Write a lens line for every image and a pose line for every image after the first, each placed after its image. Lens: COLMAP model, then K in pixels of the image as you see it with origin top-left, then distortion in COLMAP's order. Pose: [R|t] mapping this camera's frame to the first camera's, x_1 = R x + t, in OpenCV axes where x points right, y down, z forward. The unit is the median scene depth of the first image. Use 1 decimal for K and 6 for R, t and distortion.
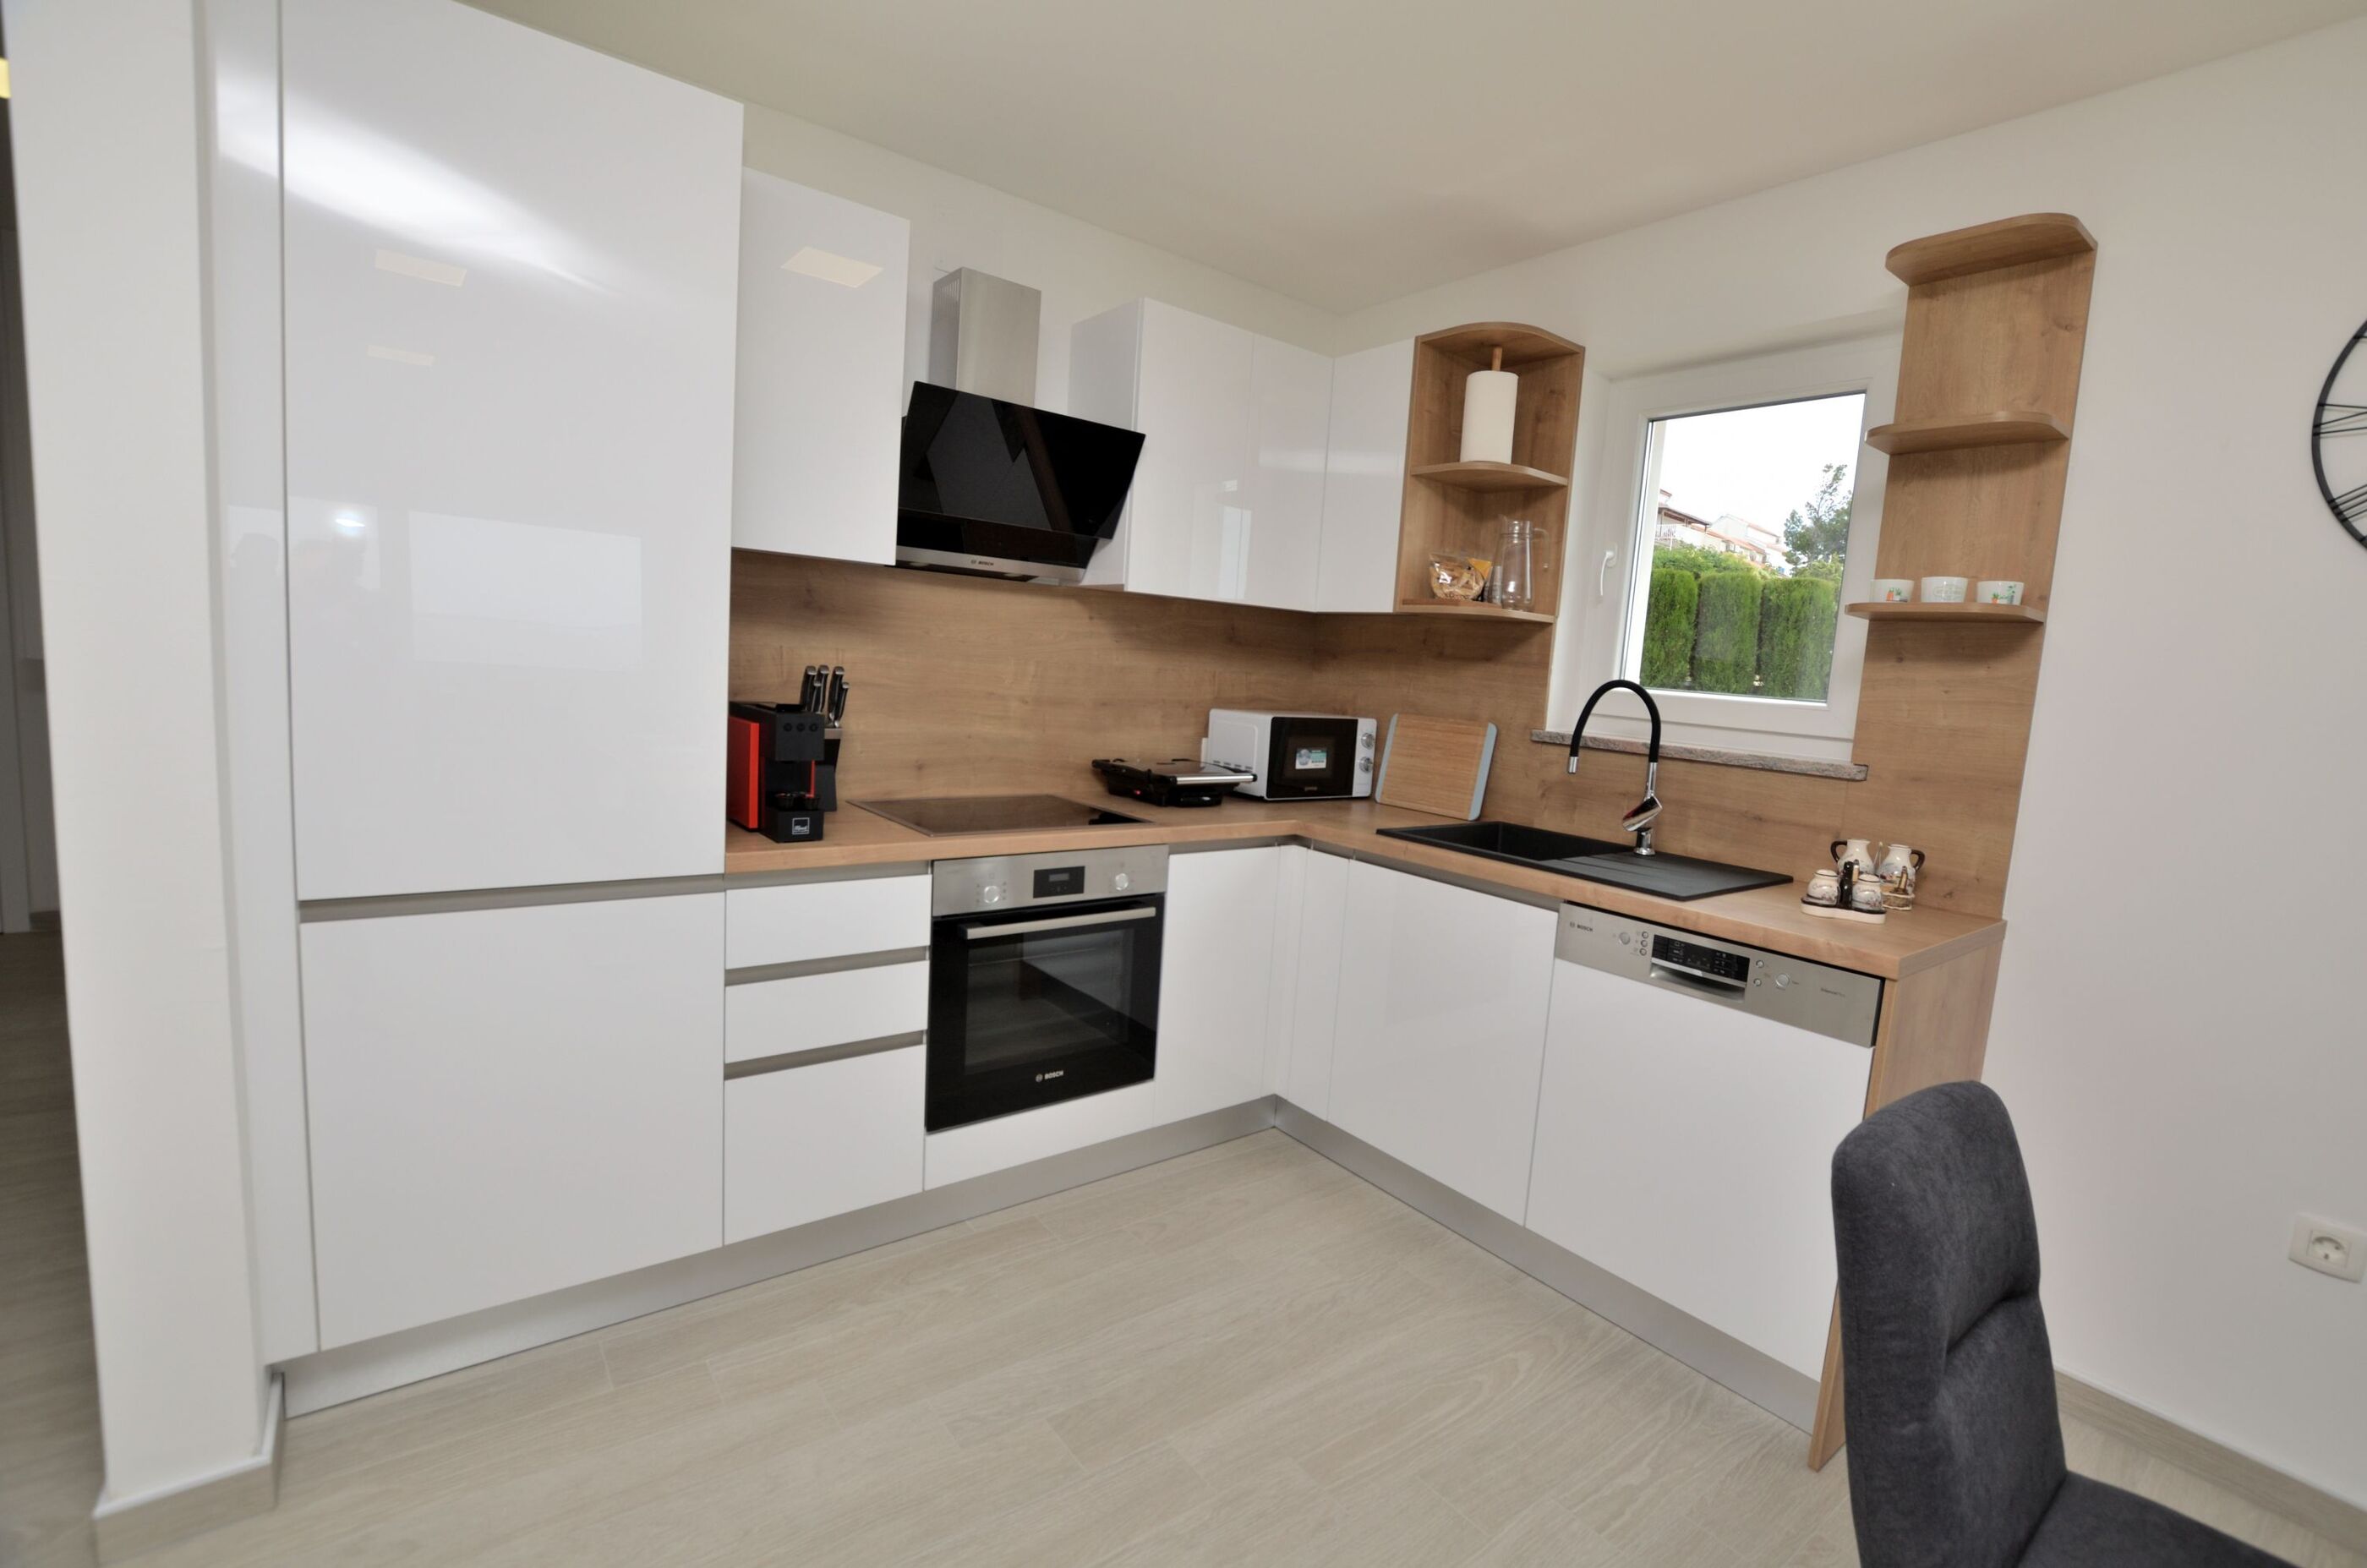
lens RADIAL K [[1045.0, 0, 1206.2], [0, 1045.0, 783.7], [0, 0, 1]] dist [-0.035738, 0.006423]
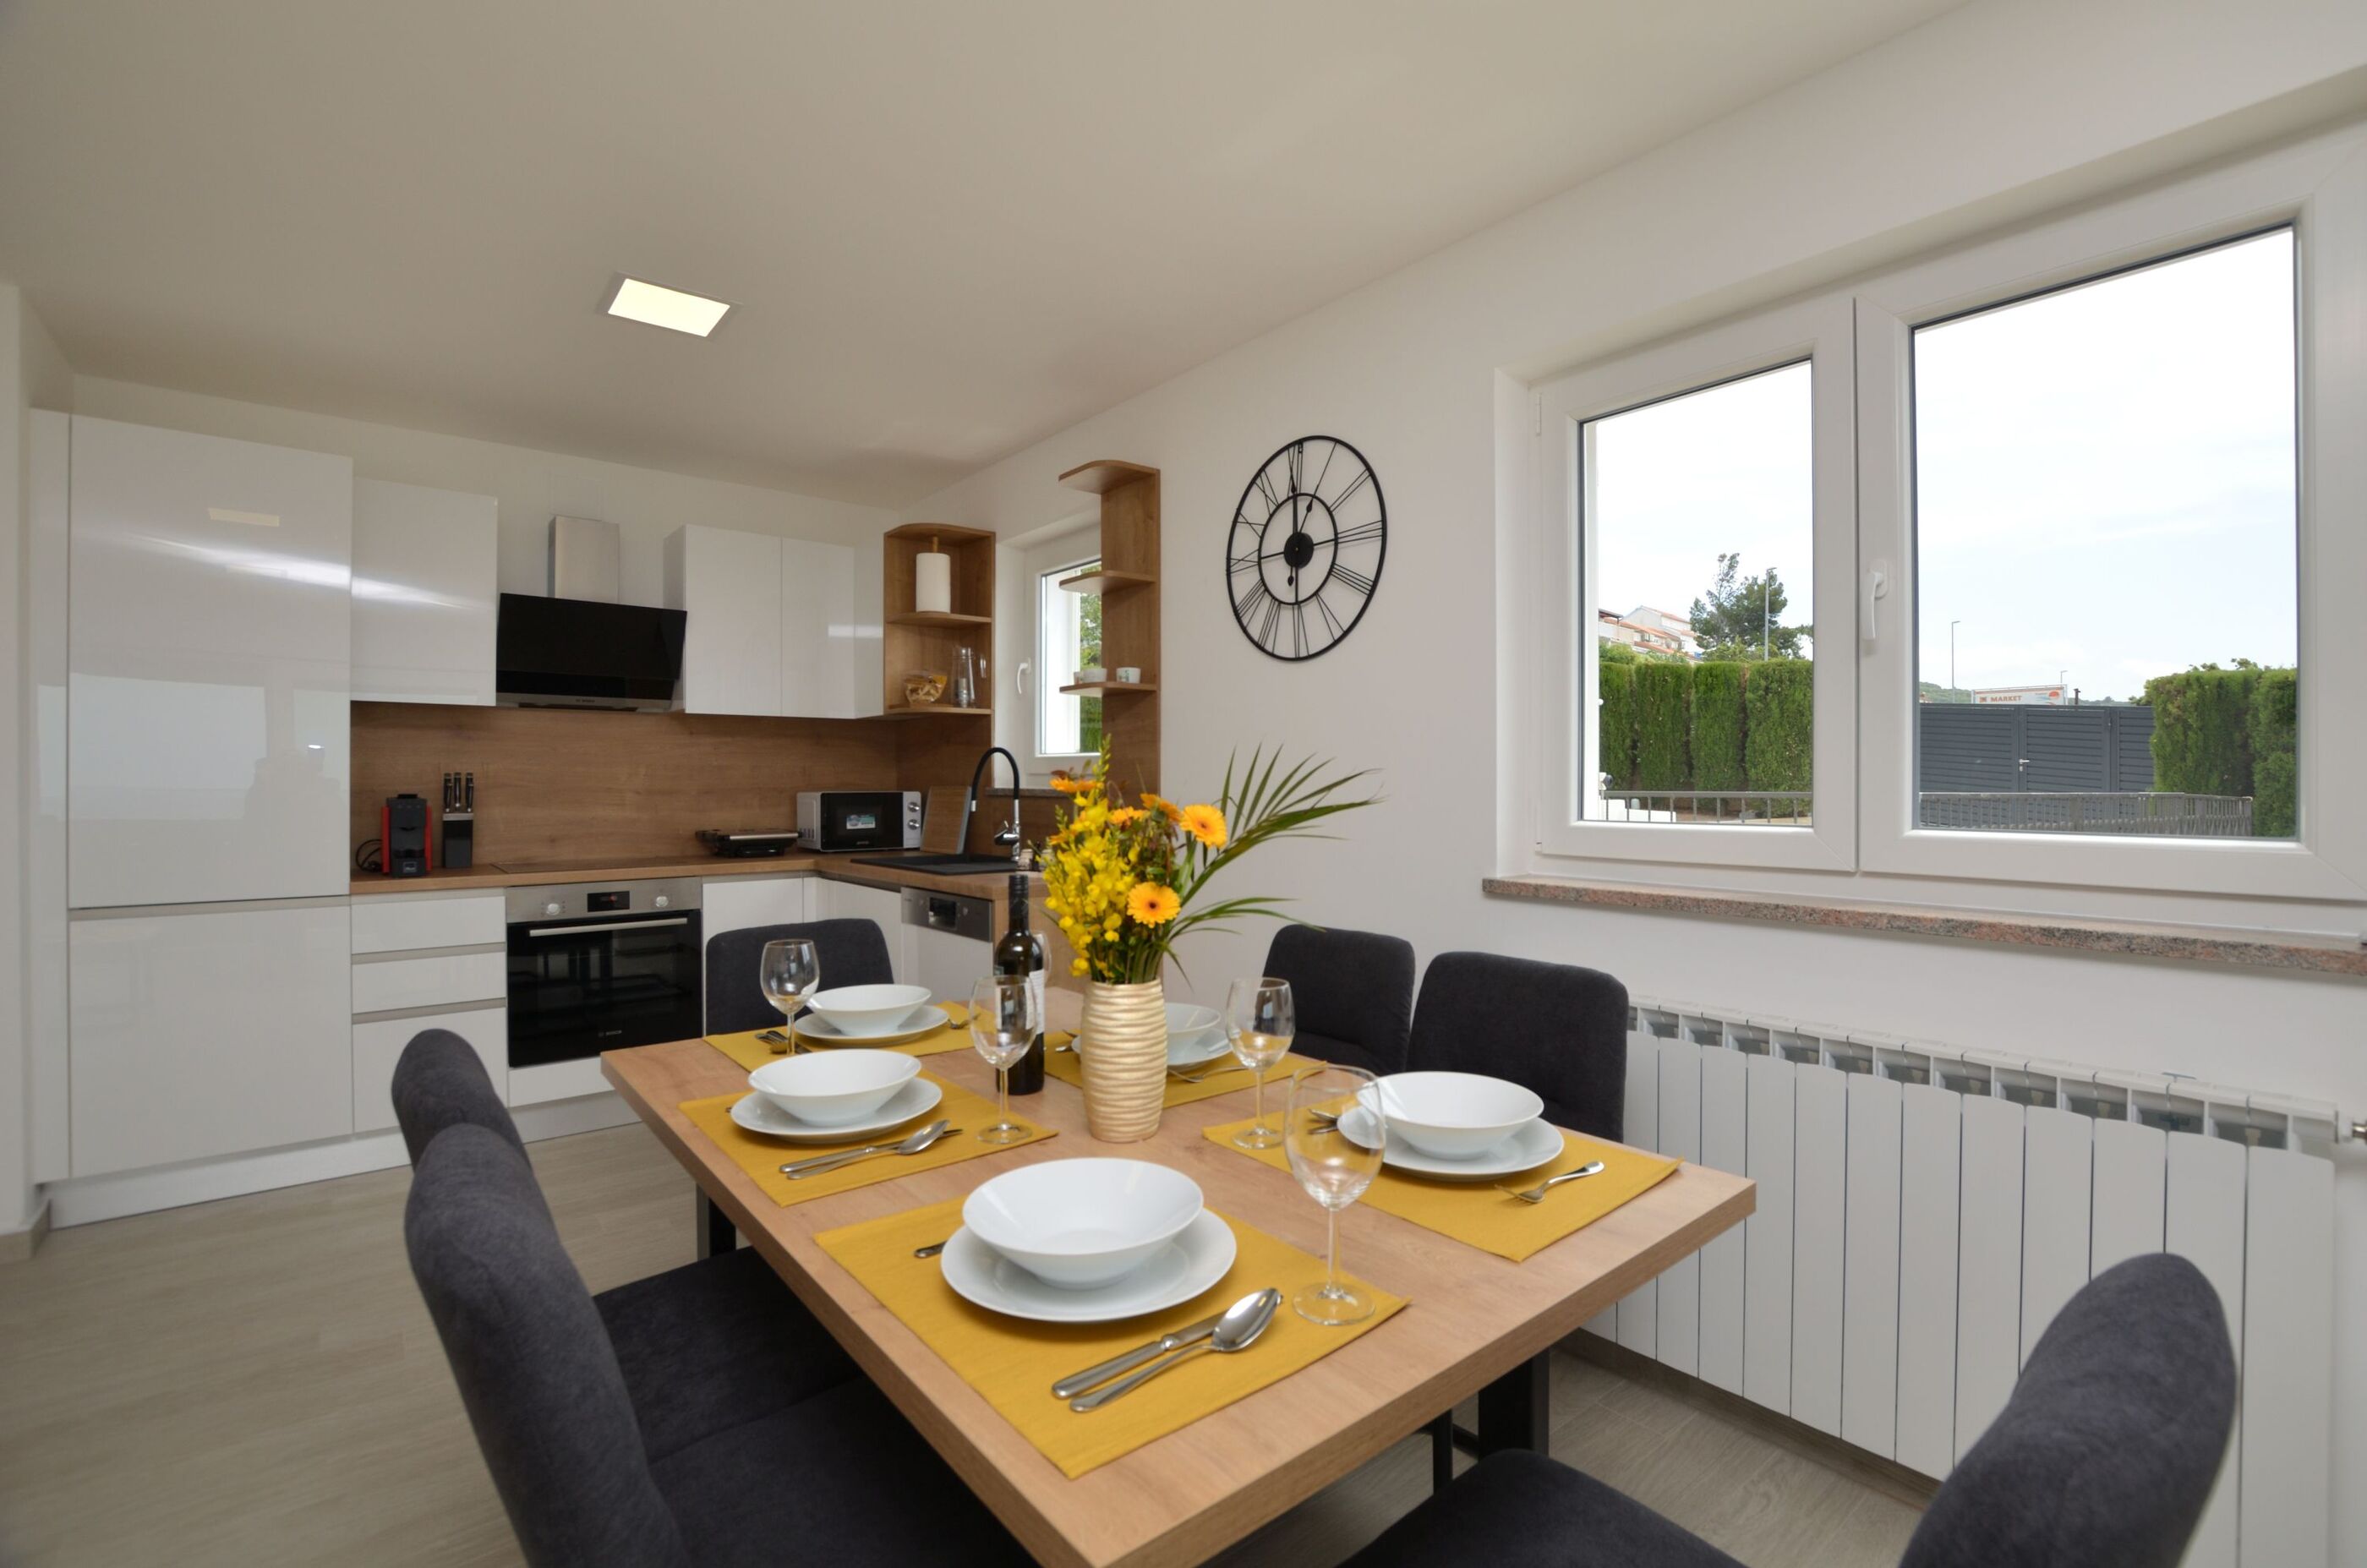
lens RADIAL K [[1045.0, 0, 1207.2], [0, 1045.0, 780.0], [0, 0, 1]] dist [-0.035738, 0.006423]
pose [[0.997116, -0.068516, 0.032631, 0.657475], [0.071853, 0.990714, -0.115422, 0.145963], [-0.024420, 0.117434, 0.992780, -0.518148]]
